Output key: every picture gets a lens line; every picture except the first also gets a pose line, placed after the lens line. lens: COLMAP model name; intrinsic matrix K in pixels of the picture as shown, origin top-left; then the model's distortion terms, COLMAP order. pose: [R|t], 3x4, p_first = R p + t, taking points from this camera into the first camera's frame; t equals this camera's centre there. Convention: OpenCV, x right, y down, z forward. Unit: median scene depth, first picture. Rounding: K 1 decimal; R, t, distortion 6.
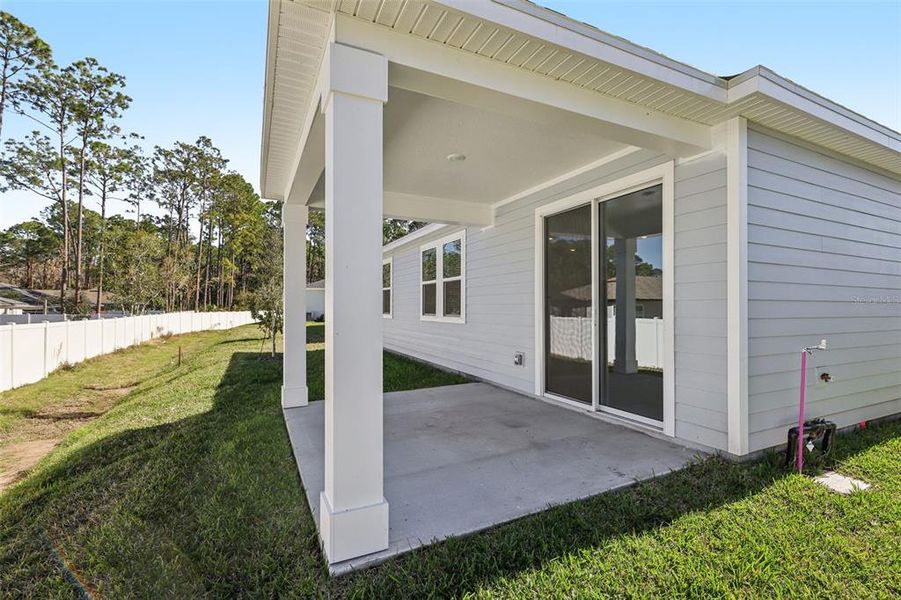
lens RADIAL K [[405.8, 0, 451.3], [0, 405.8, 305.0], [0, 0, 1]] dist [-0.000336, -0.000098]
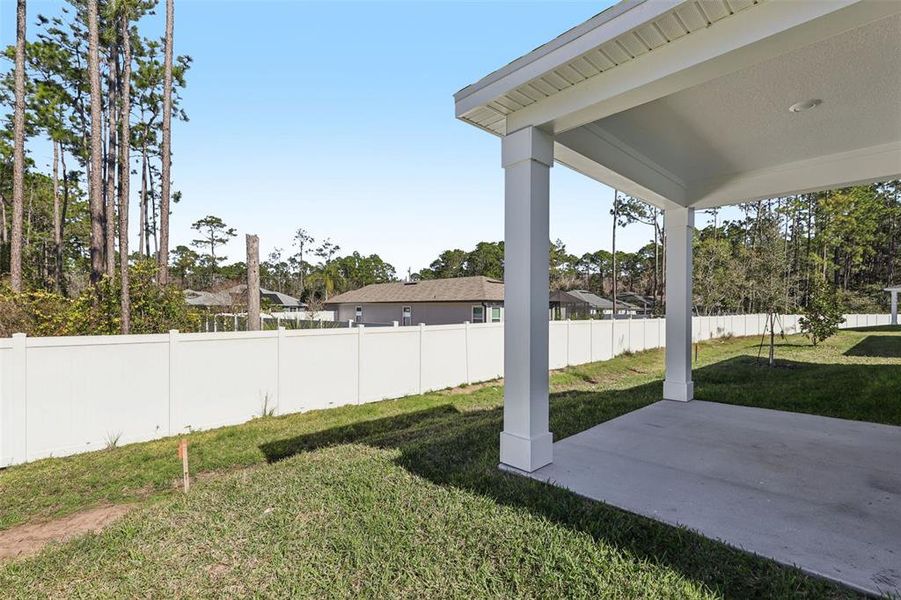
lens RADIAL K [[405.8, 0, 451.3], [0, 405.8, 305.0], [0, 0, 1]] dist [-0.000336, -0.000098]
pose [[0.300169, -0.008679, -0.953847, 0.292713], [0.002411, 0.999962, -0.008340, 0.007077], [0.953883, 0.000204, 0.300178, 0.081549]]
